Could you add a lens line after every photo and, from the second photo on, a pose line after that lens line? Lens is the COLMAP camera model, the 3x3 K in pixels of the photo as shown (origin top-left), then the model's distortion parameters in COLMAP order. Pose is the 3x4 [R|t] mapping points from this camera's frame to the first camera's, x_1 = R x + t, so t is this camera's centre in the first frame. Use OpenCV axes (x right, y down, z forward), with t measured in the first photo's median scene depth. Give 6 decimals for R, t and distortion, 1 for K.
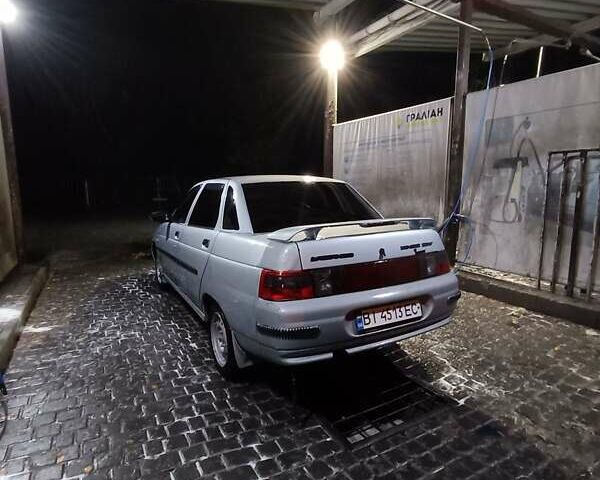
lens RADIAL K [[370.6, 0, 300.0], [0, 370.6, 240.0], [0, 0, 1]] dist [0.000464, -0.001596]
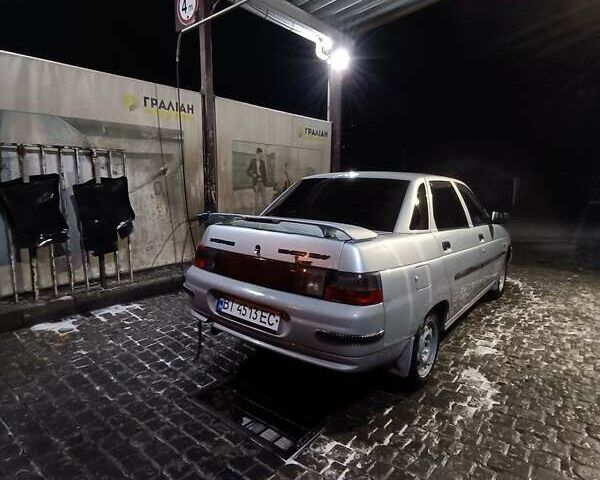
lens RADIAL K [[370.6, 0, 300.0], [0, 370.6, 240.0], [0, 0, 1]] dist [0.000464, -0.001596]
pose [[0.372886, 0.153394, -0.915110, 0.760582], [-0.150403, 0.983190, 0.103520, -0.071658], [0.915606, 0.099034, 0.389689, 0.470811]]
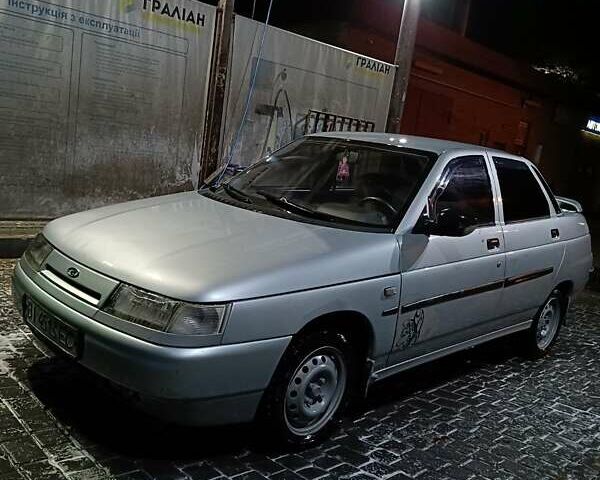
lens RADIAL K [[596.3, 0, 300.0], [0, 596.3, 240.0], [0, 0, 1]] dist [0.009890, -0.020048]
pose [[-0.277446, -0.190286, 0.941708, -1.190942], [0.008326, 0.979676, 0.200411, -0.224674], [-0.960705, 0.063444, -0.270223, 1.633892]]
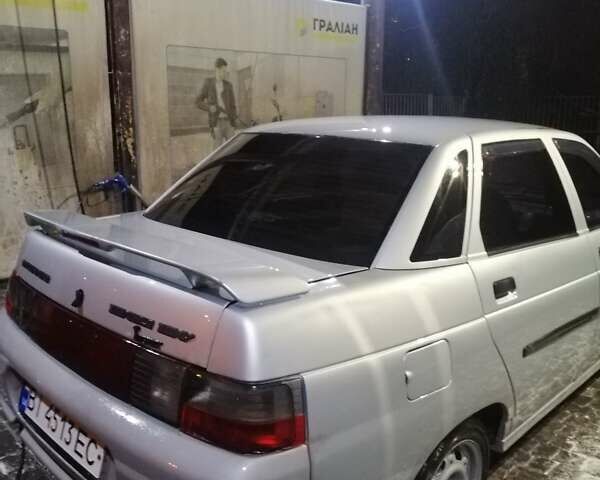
lens RADIAL K [[596.3, 0, 300.0], [0, 596.3, 240.0], [0, 0, 1]] dist [0.009890, -0.020048]
pose [[0.279282, 0.228344, -0.932663, 0.652114], [-0.155757, 0.969222, 0.190653, -0.149553], [0.947492, 0.092023, 0.306252, 0.673243]]
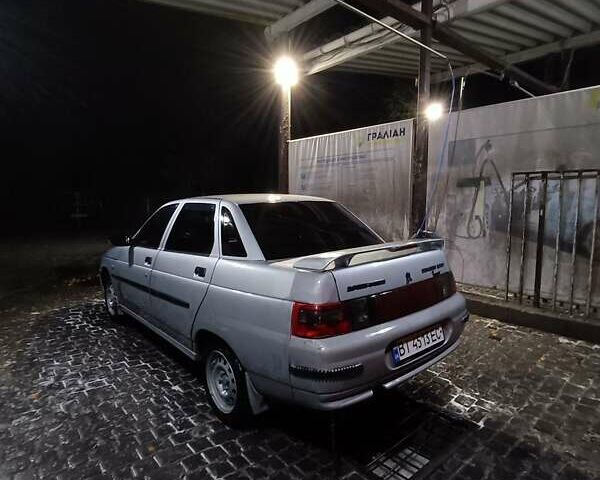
lens RADIAL K [[370.6, 0, 300.0], [0, 370.6, 240.0], [0, 0, 1]] dist [0.000464, -0.001596]
pose [[0.980868, -0.021612, 0.193472, -0.154685], [0.028771, 0.998999, -0.034265, -0.024337], [-0.192538, 0.039176, 0.980507, 0.072863]]
